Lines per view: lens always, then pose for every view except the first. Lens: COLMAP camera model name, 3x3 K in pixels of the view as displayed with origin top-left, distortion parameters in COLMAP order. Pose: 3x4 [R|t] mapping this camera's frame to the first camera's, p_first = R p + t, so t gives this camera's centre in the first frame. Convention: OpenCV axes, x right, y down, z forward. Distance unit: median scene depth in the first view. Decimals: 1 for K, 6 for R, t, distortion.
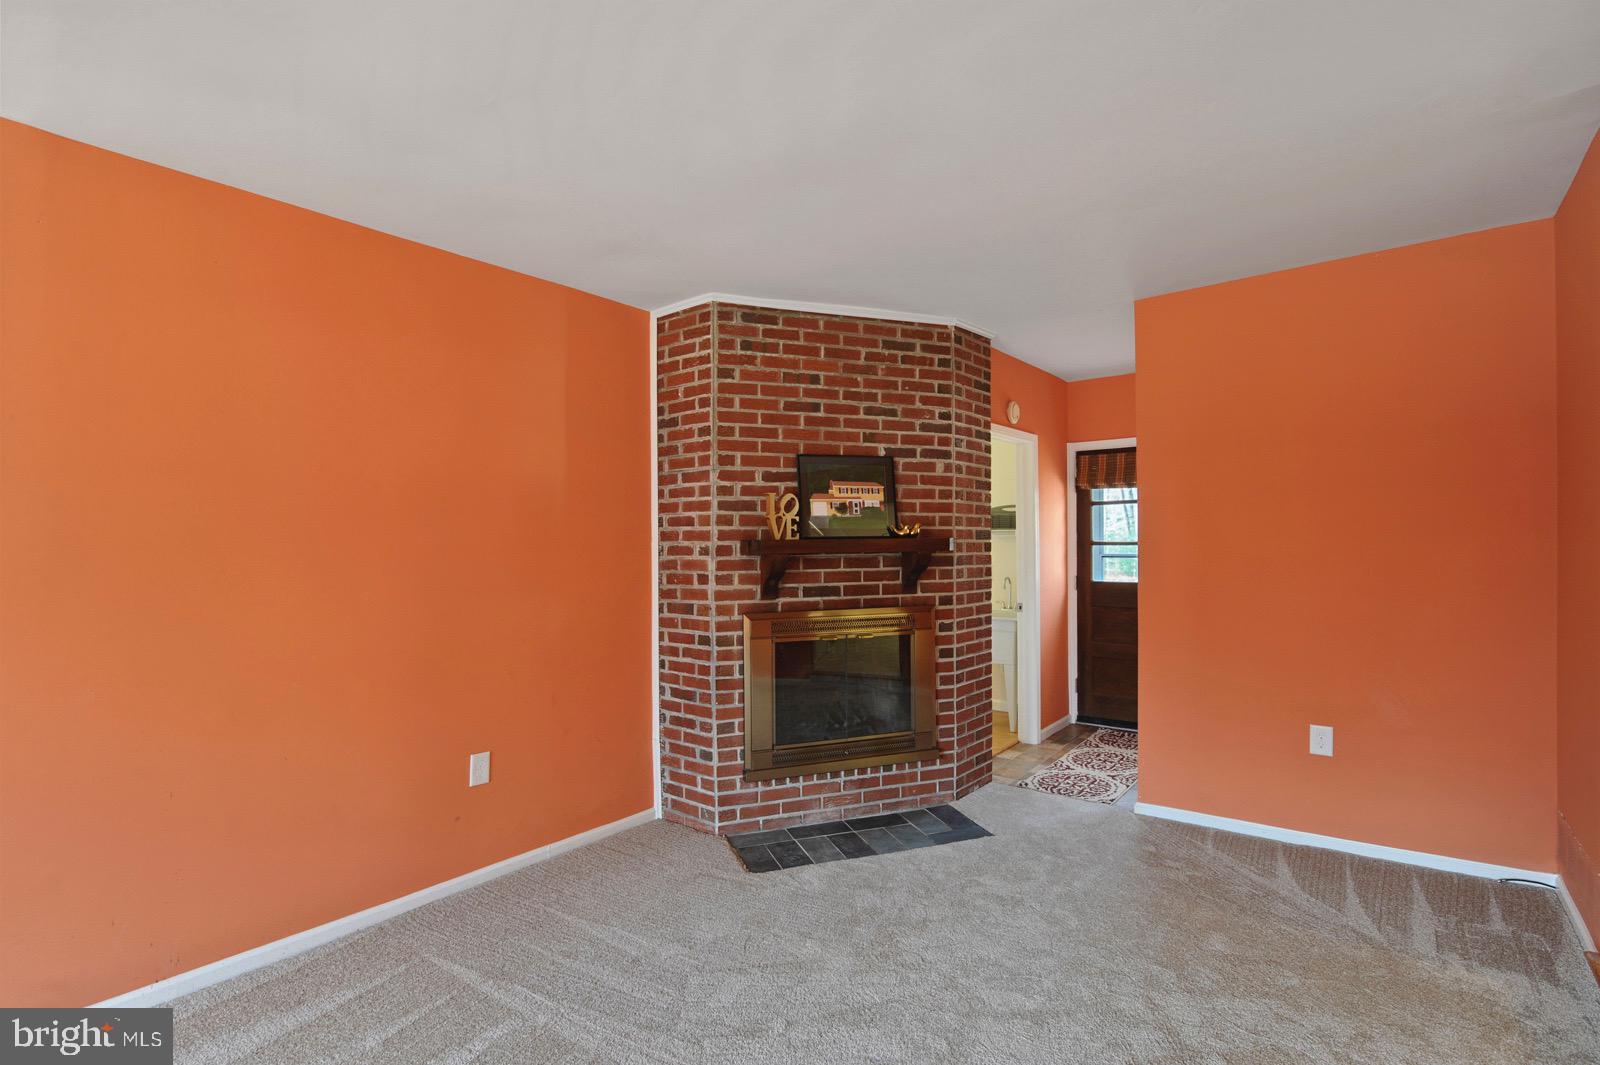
lens RADIAL K [[742.7, 0, 791.8], [0, 742.7, 543.0], [0, 0, 1]] dist [-0.023817, 0.001921]
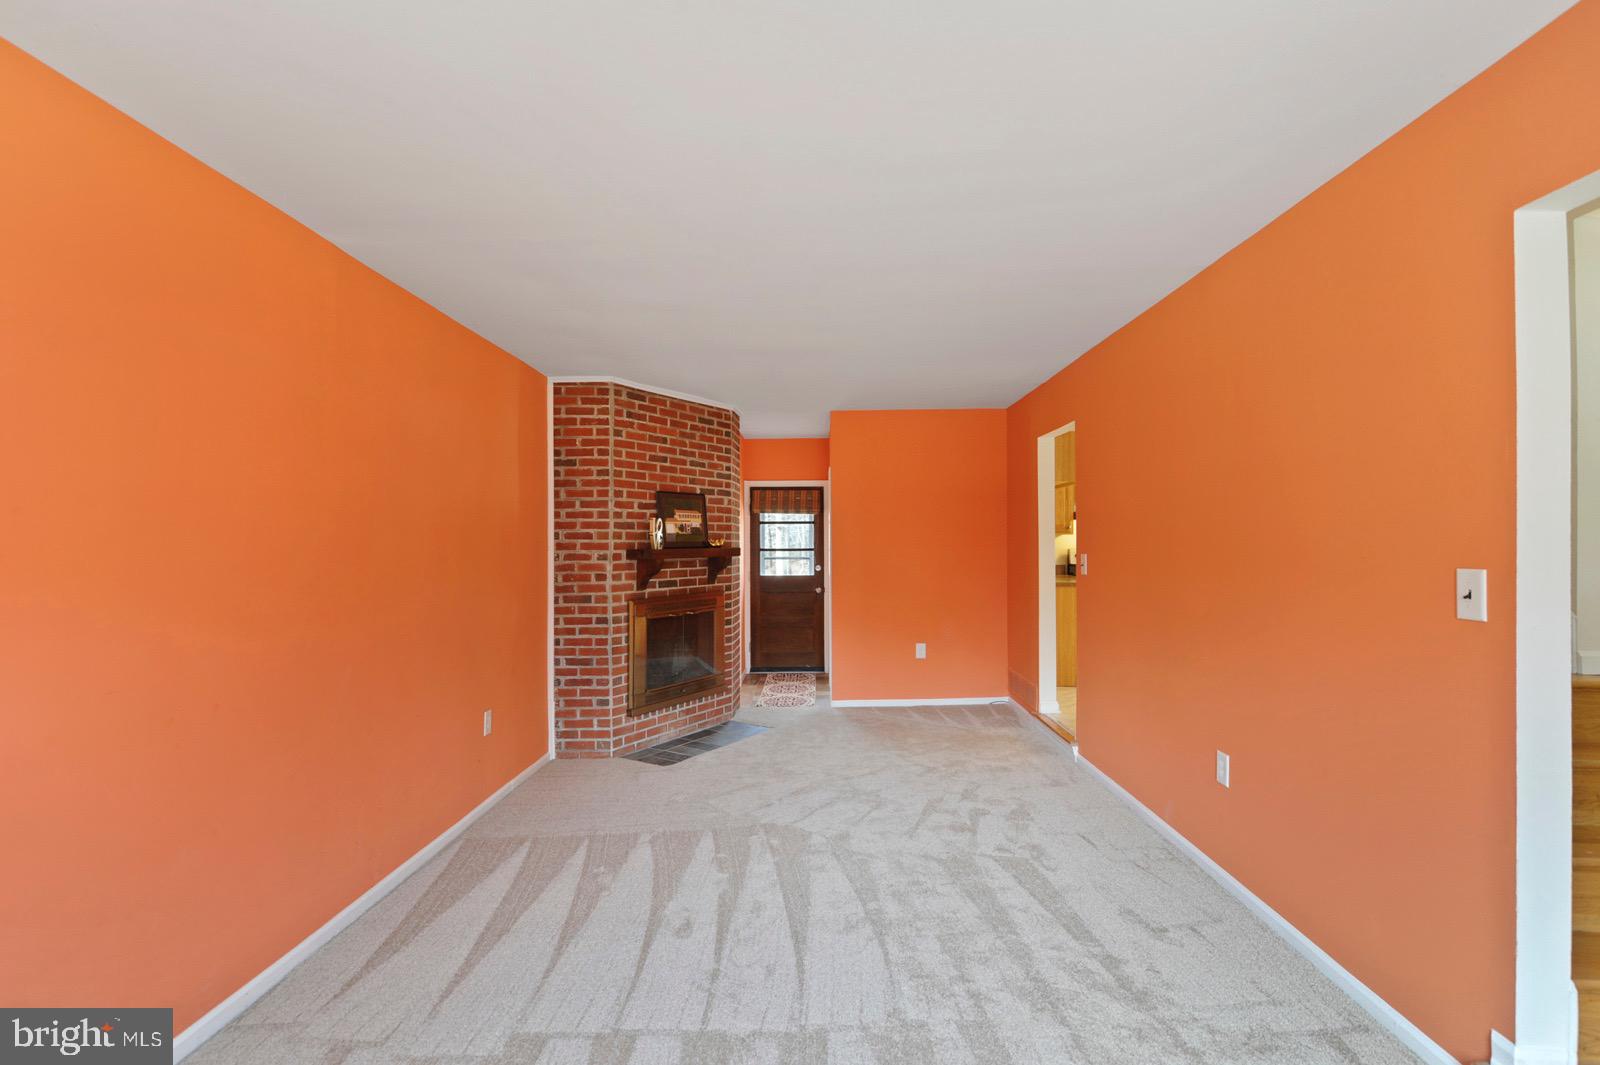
lens RADIAL K [[742.7, 0, 807.8], [0, 742.7, 534.2], [0, 0, 1]] dist [-0.023817, 0.001921]
pose [[0.785045, 0.011420, 0.619333, -0.666773], [-0.002243, 0.999876, -0.015593, -0.011638], [-0.619434, 0.010851, 0.784974, -0.339585]]
